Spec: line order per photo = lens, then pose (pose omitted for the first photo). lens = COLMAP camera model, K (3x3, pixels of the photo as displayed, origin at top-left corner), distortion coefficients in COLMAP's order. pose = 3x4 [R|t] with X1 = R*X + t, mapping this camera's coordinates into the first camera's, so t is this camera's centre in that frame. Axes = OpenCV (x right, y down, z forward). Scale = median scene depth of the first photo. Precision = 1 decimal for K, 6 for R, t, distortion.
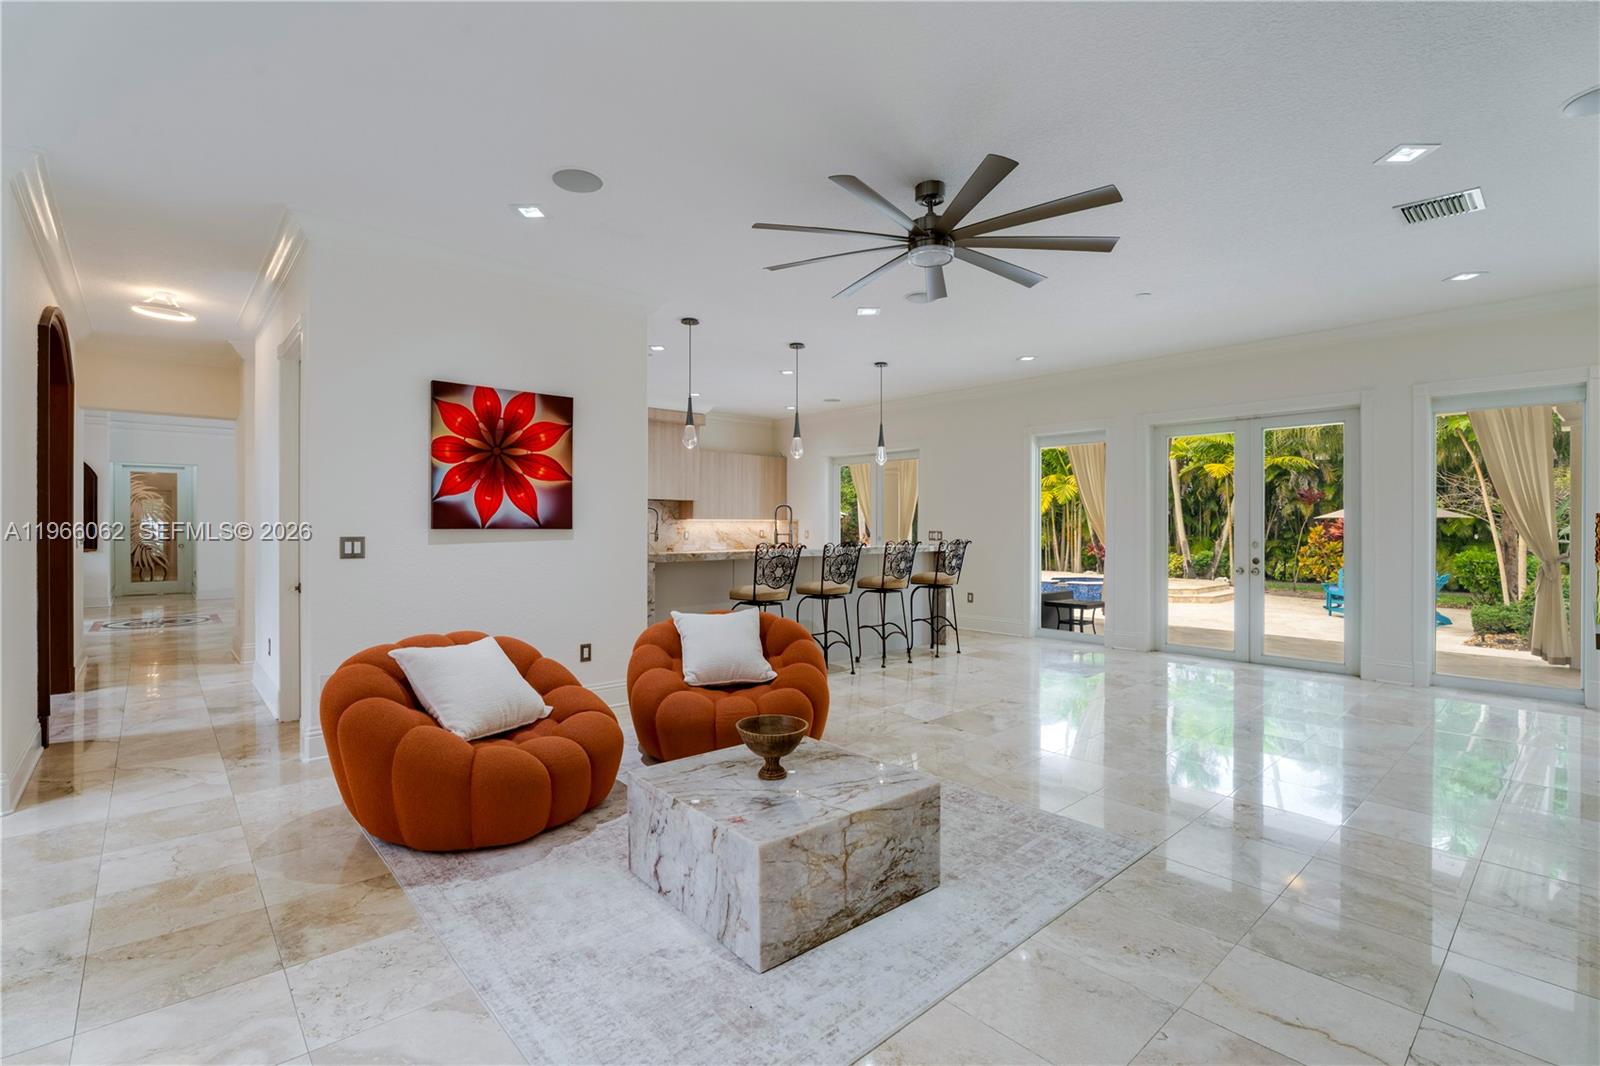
lens RADIAL K [[725.3, 0, 761.0], [0, 725.3, 528.2], [0, 0, 1]] dist [-0.000573, 0.000989]
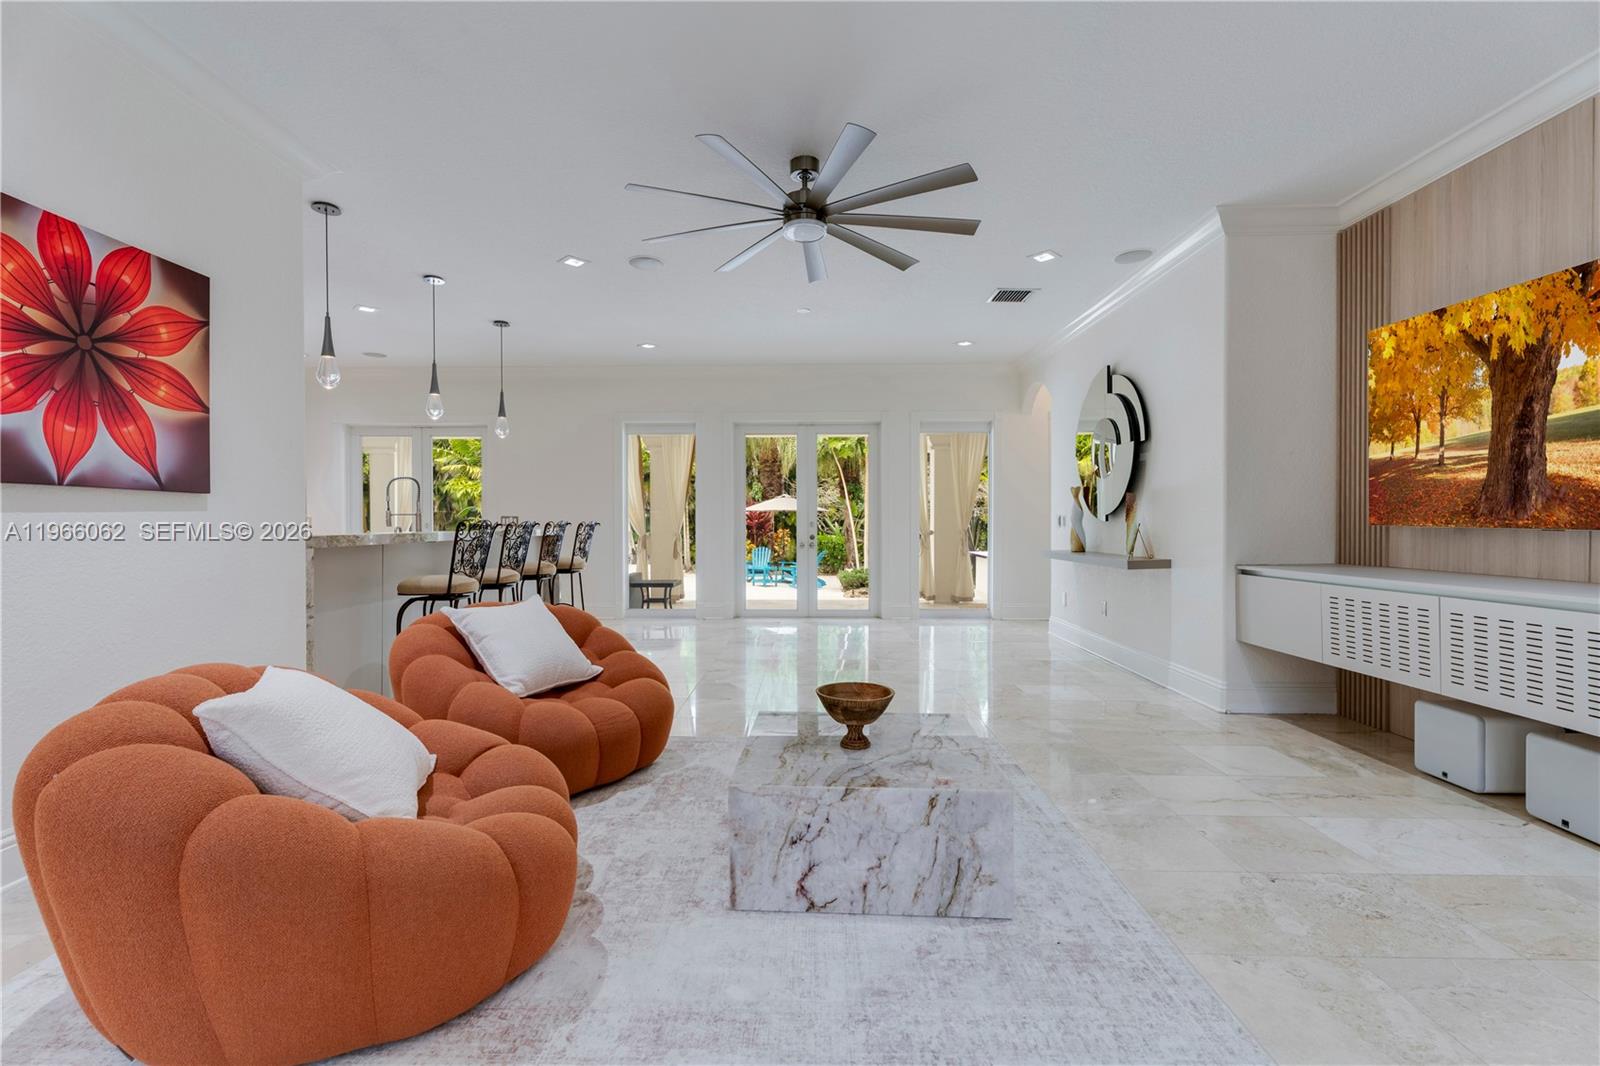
lens RADIAL K [[725.3, 0, 782.7], [0, 725.3, 530.9], [0, 0, 1]] dist [-0.000573, 0.000989]
pose [[0.671022, -0.010504, 0.741363, -0.408612], [0.006168, 0.999944, 0.008585, 0.031664], [-0.741412, -0.001188, 0.671049, 0.246482]]
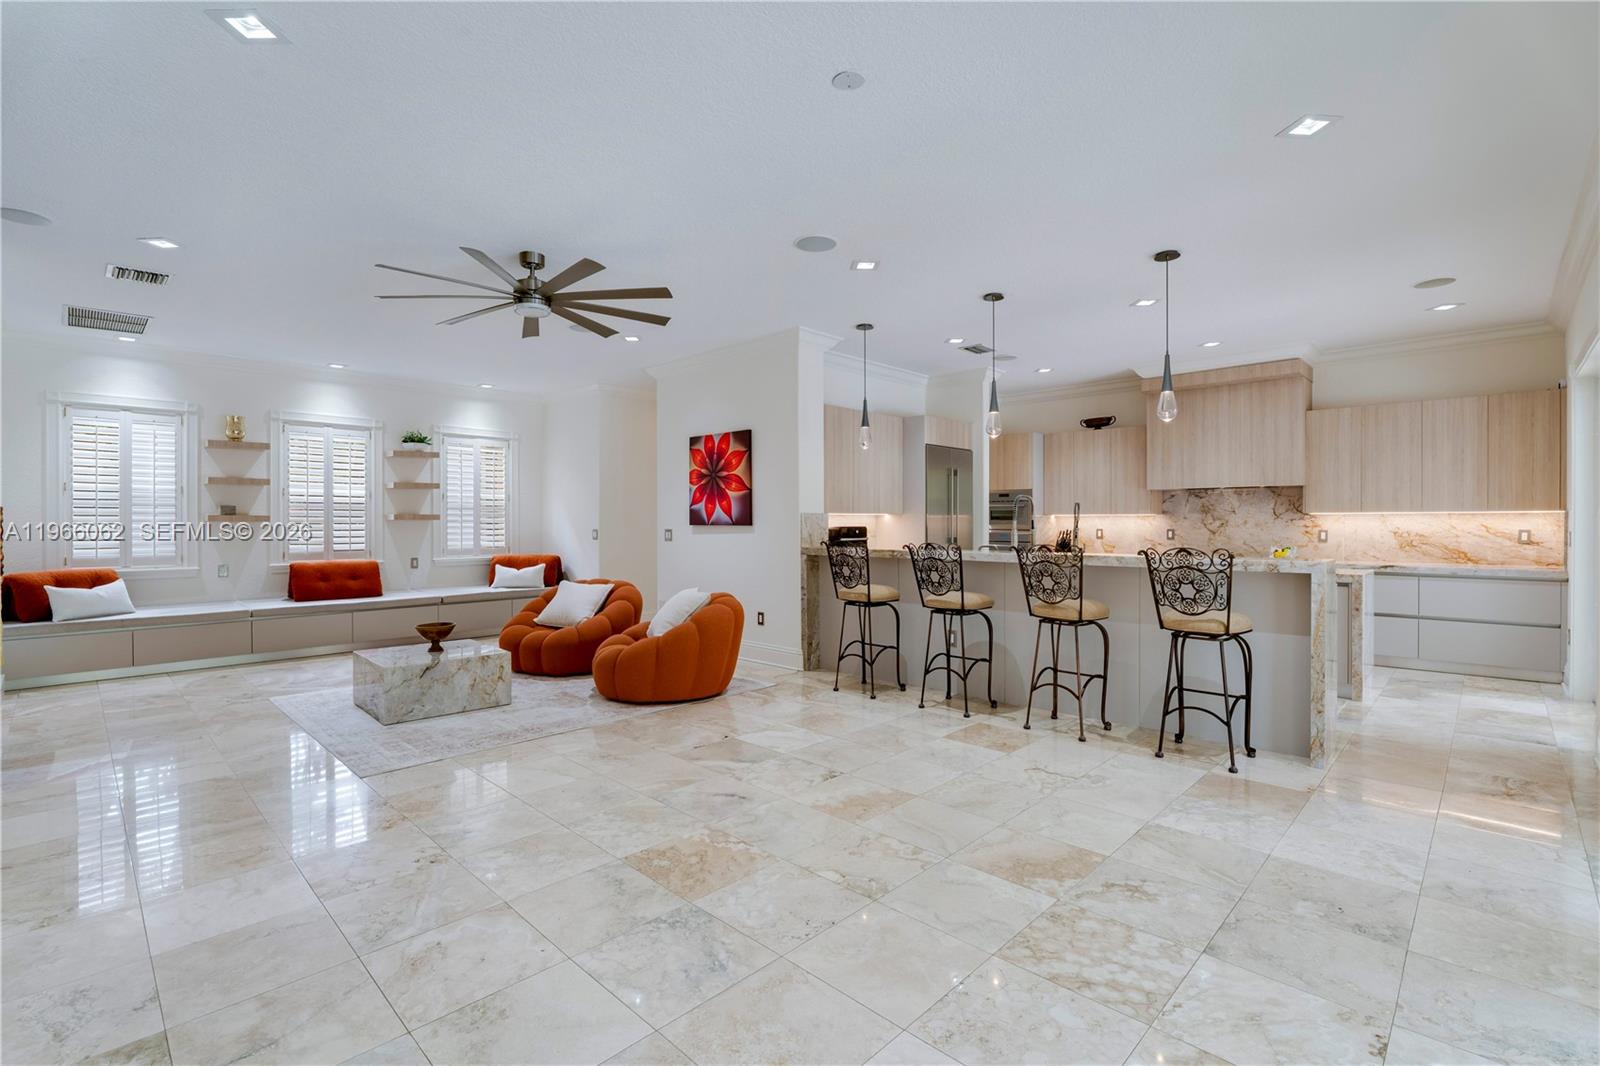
lens RADIAL K [[725.3, 0, 801.6], [0, 725.3, 530.0], [0, 0, 1]] dist [-0.000573, 0.000989]
pose [[0.105241, 0.013250, -0.994358, 1.162564], [-0.000722, 0.999912, 0.013248, -0.009614], [0.994446, -0.000677, 0.105242, 1.001498]]
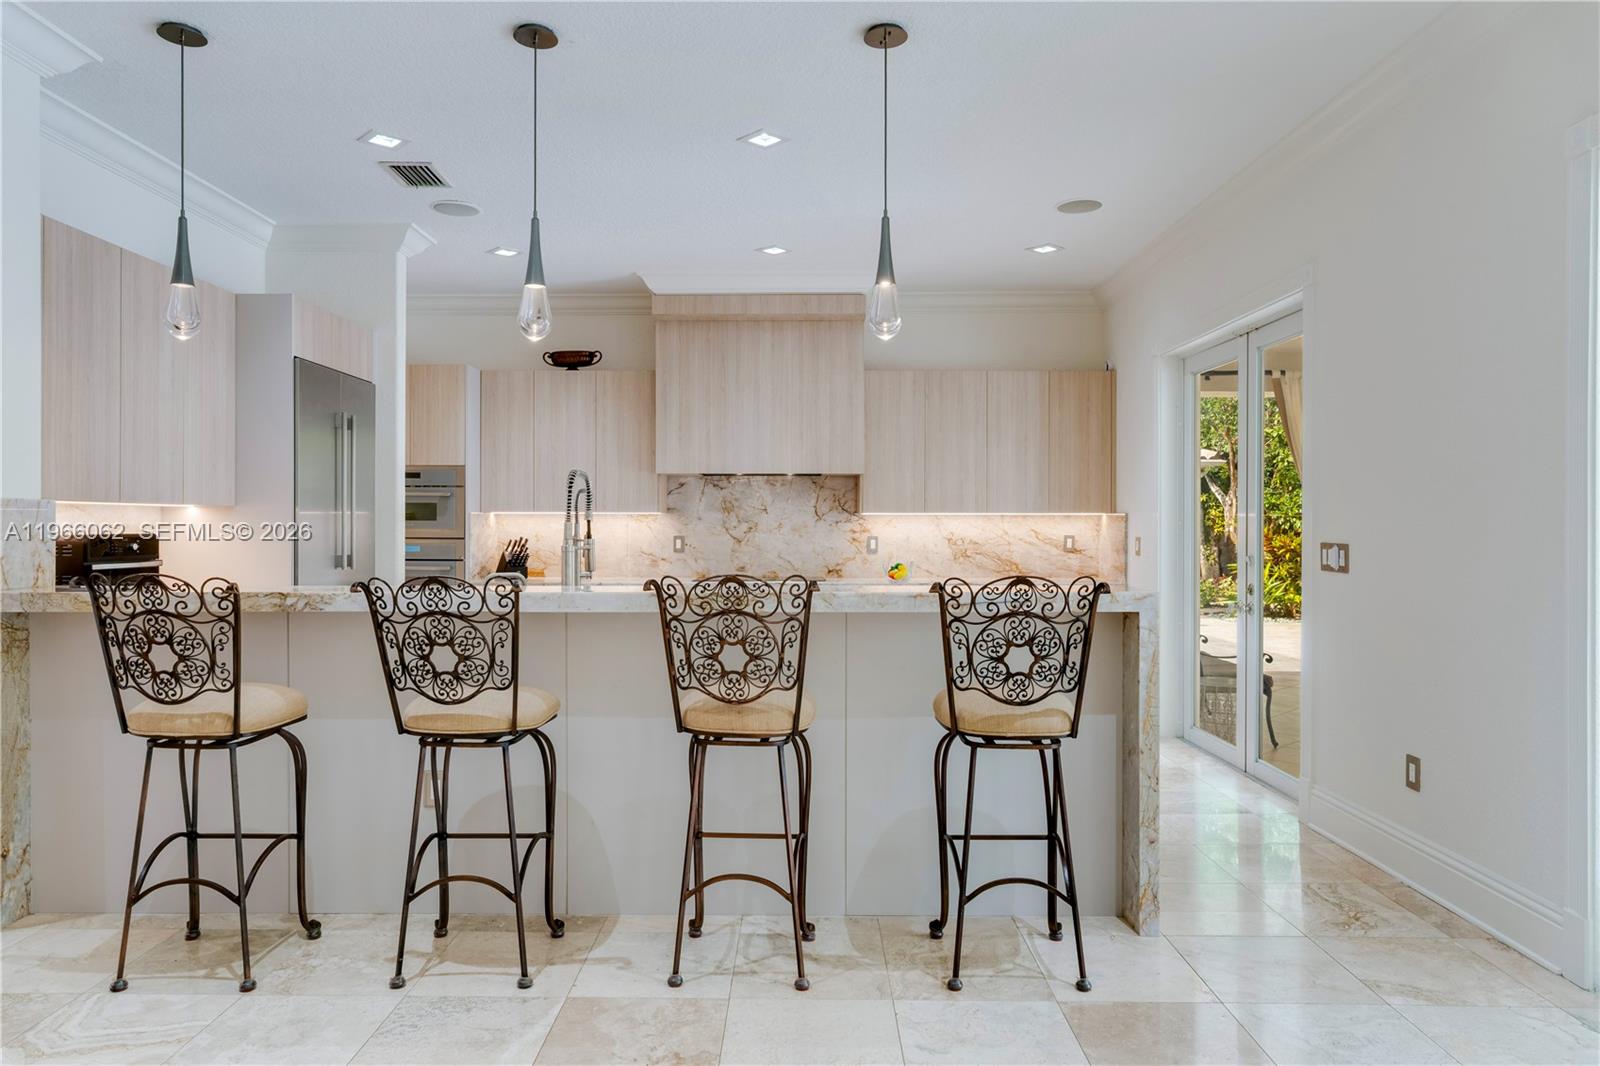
lens RADIAL K [[1019.3, 0, 786.6], [0, 1019.3, 525.0], [0, 0, 1]] dist [-0.005076, 0.005193]
pose [[0.754818, 0.003984, -0.655922, 0.690260], [-0.005055, 0.999987, 0.000257, -0.007593], [0.655915, 0.003122, 0.754828, 0.985478]]
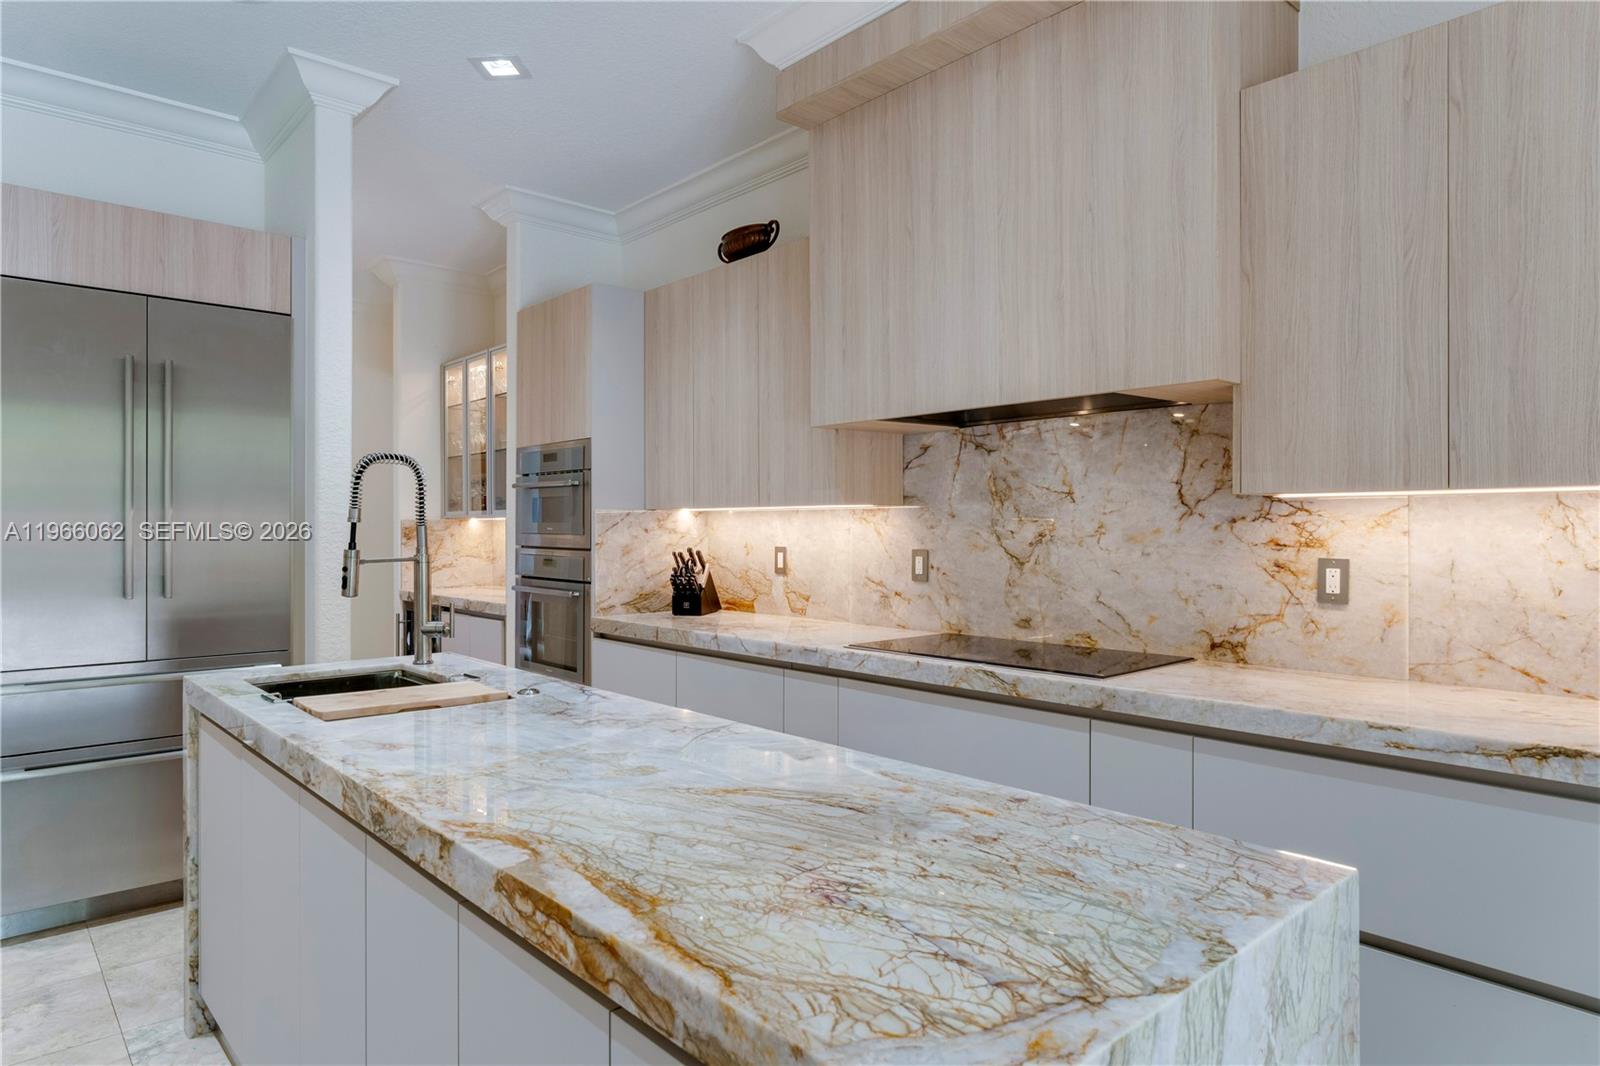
lens RADIAL K [[954.4, 0, 789.6], [0, 954.4, 525.8], [0, 0, 1]] dist [-0.010105, 0.001000]
pose [[0.014428, 0.002029, -0.999894, 0.288561], [-0.000439, 0.999998, 0.002022, -0.009558], [0.999896, 0.000410, 0.014429, 1.938015]]
